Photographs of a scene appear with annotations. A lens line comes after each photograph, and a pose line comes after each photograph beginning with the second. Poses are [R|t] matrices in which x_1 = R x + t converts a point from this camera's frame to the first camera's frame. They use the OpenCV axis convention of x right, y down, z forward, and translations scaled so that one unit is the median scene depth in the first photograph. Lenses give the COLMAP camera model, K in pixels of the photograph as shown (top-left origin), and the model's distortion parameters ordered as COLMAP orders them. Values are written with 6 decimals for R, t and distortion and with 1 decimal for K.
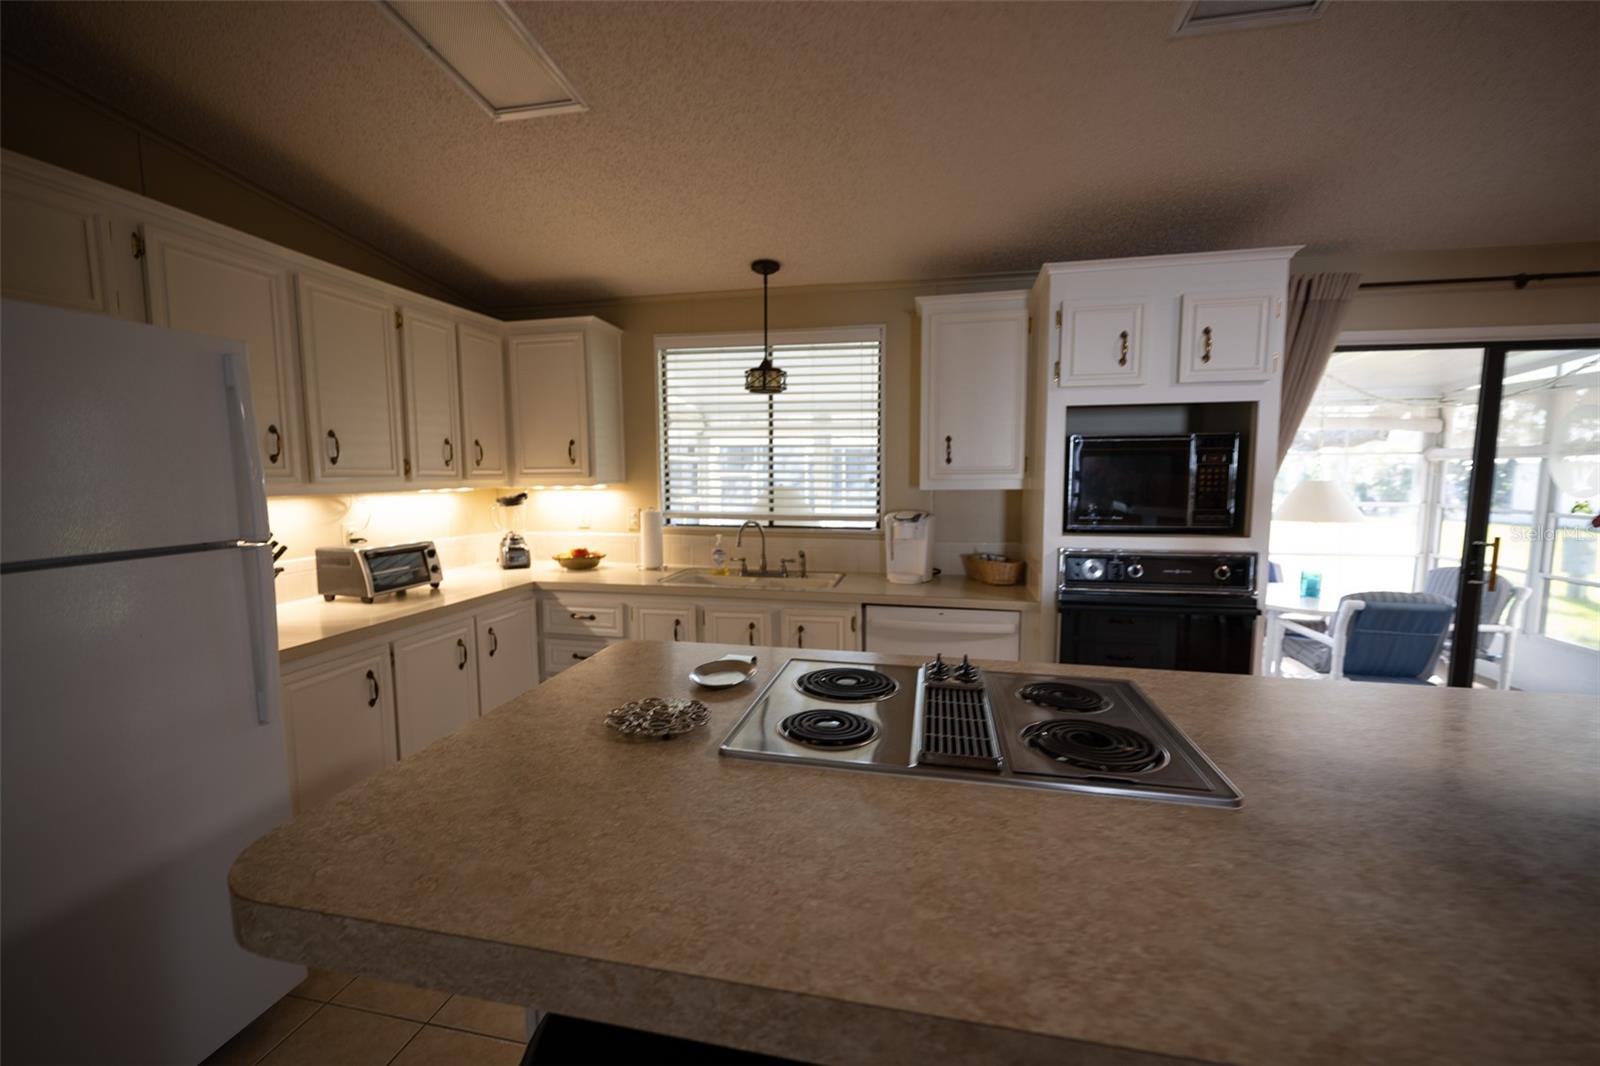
lens RADIAL K [[651.9, 0, 796.1], [0, 651.9, 538.8], [0, 0, 1]] dist [0.001682, 0.000137]
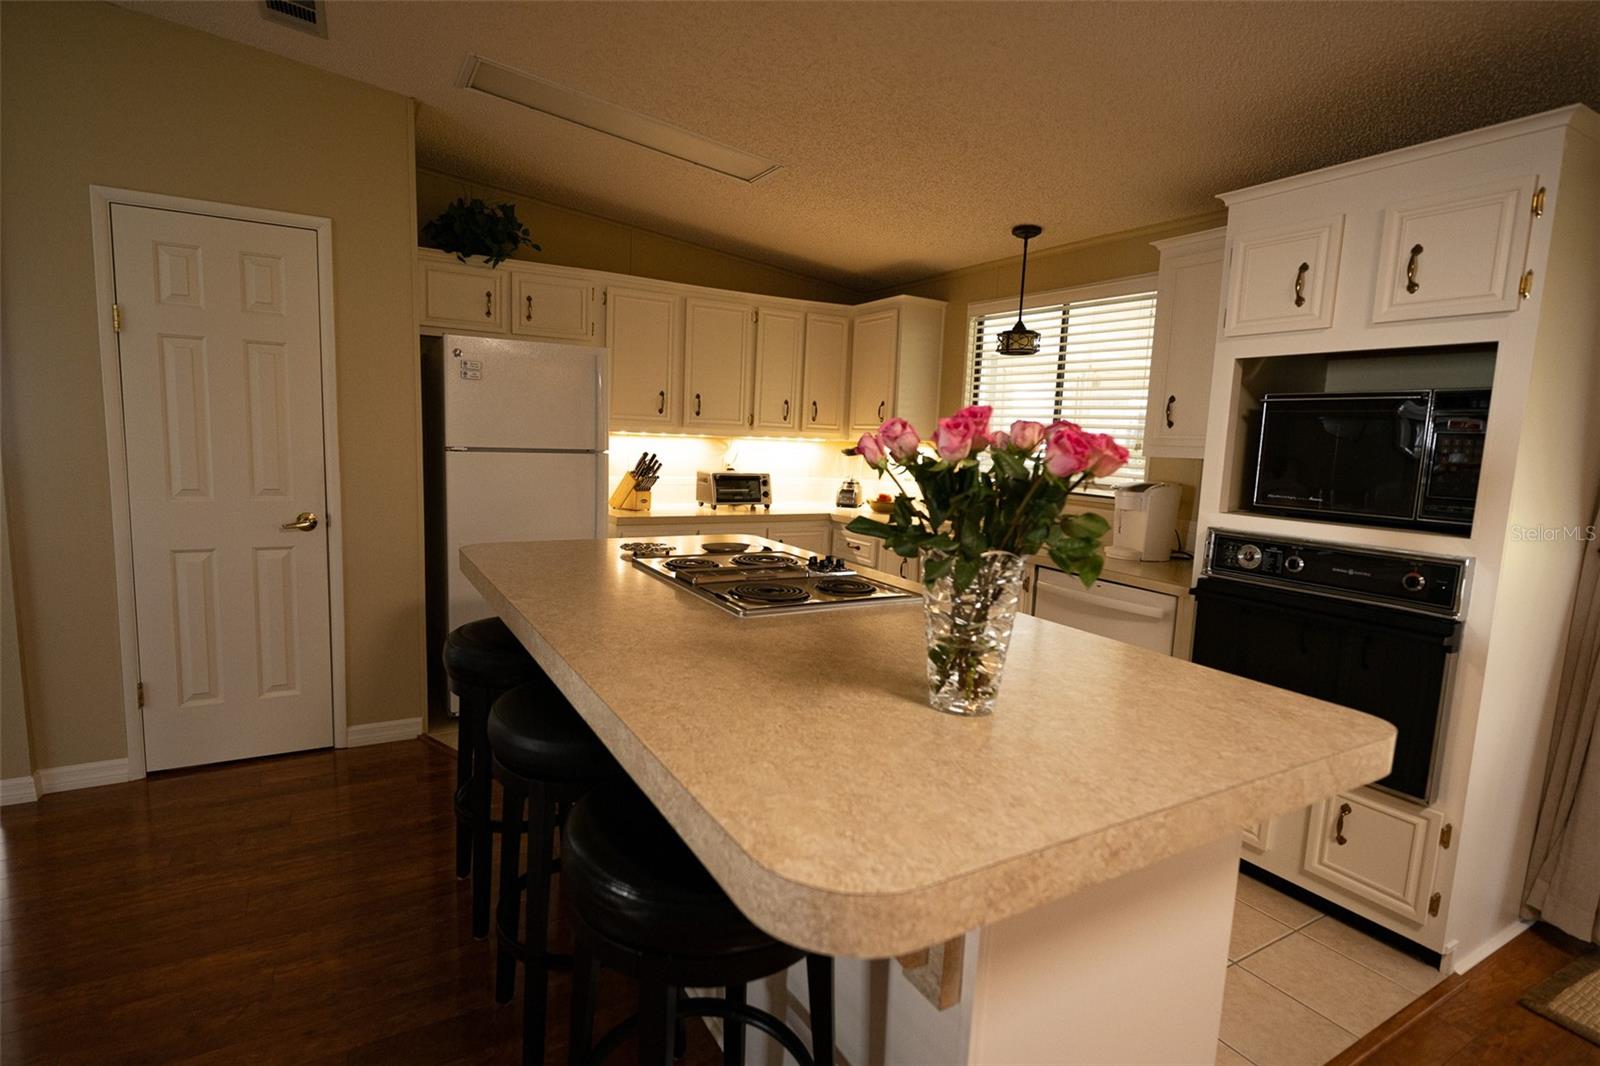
lens RADIAL K [[770.6, 0, 801.2], [0, 770.6, 532.9], [0, 0, 1]] dist [-0.001666, 0.000935]
pose [[0.681939, 0.122130, -0.721140, 0.687752], [-0.115135, 0.991593, 0.059057, 0.022202], [0.722290, 0.042755, 0.690267, -0.072179]]
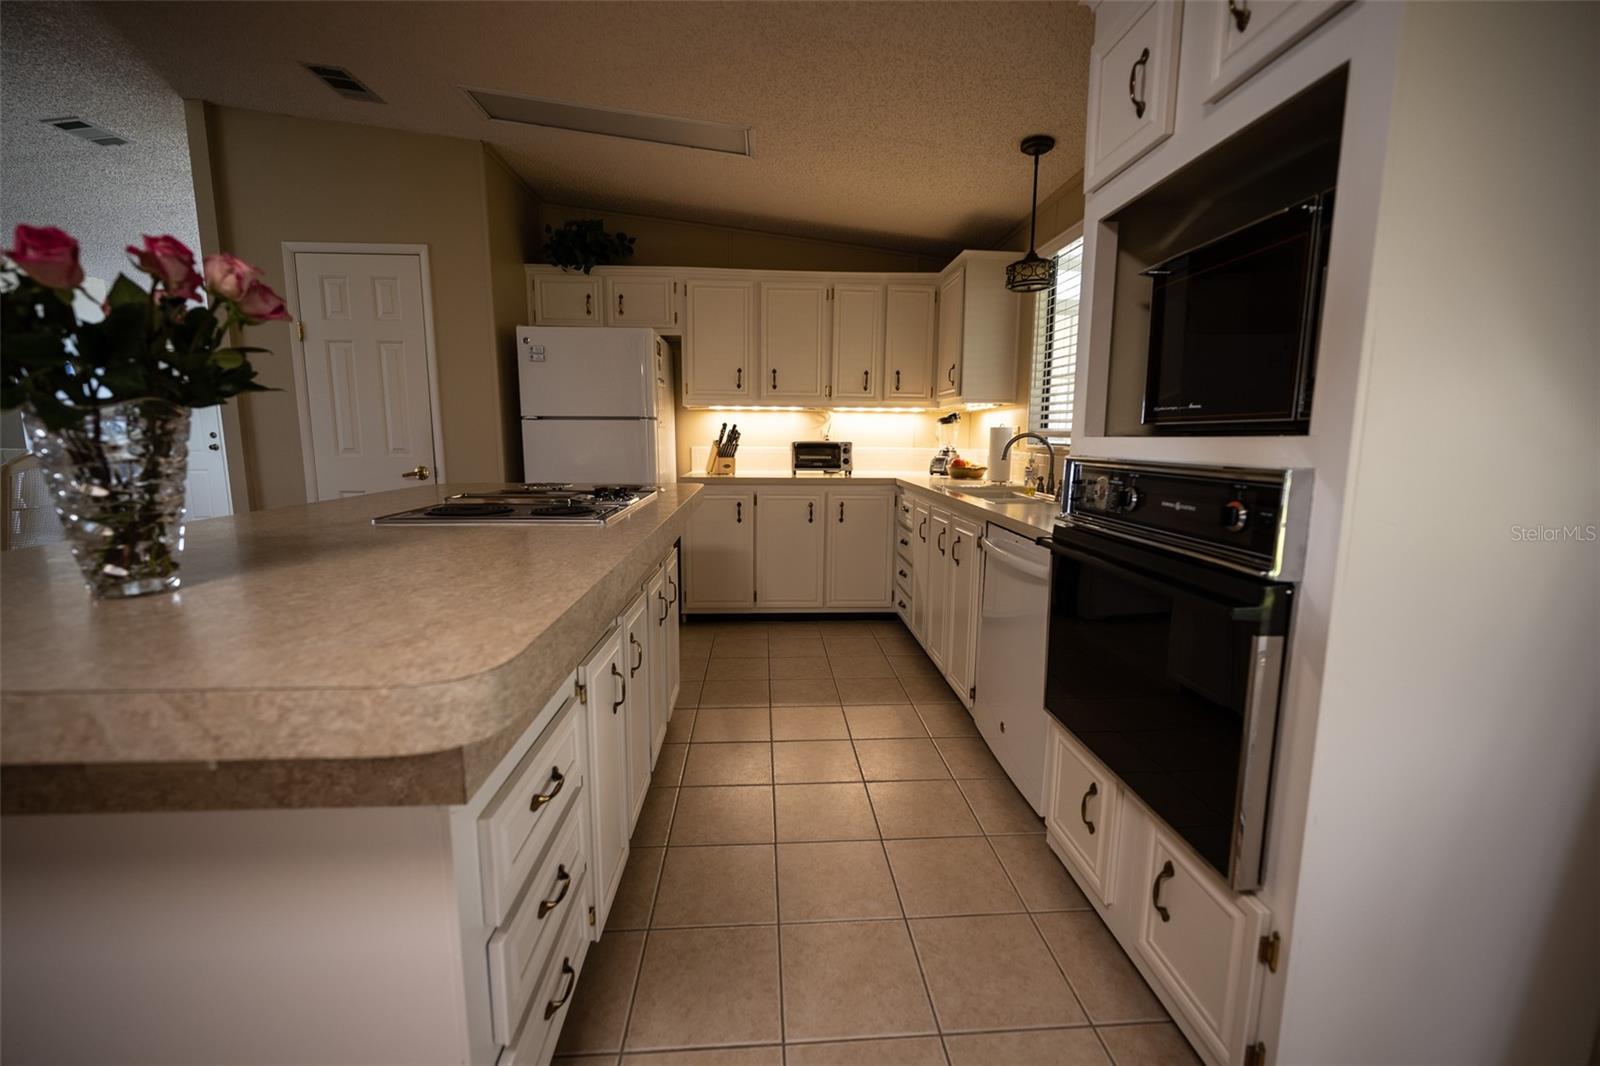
lens RADIAL K [[651.9, 0, 811.1], [0, 651.9, 527.0], [0, 0, 1]] dist [0.001682, 0.000137]
pose [[0.298023, 0.141792, -0.943969, 0.836827], [-0.102601, 0.987935, 0.116003, 0.030878], [0.949029, 0.062280, 0.308975, 0.478155]]
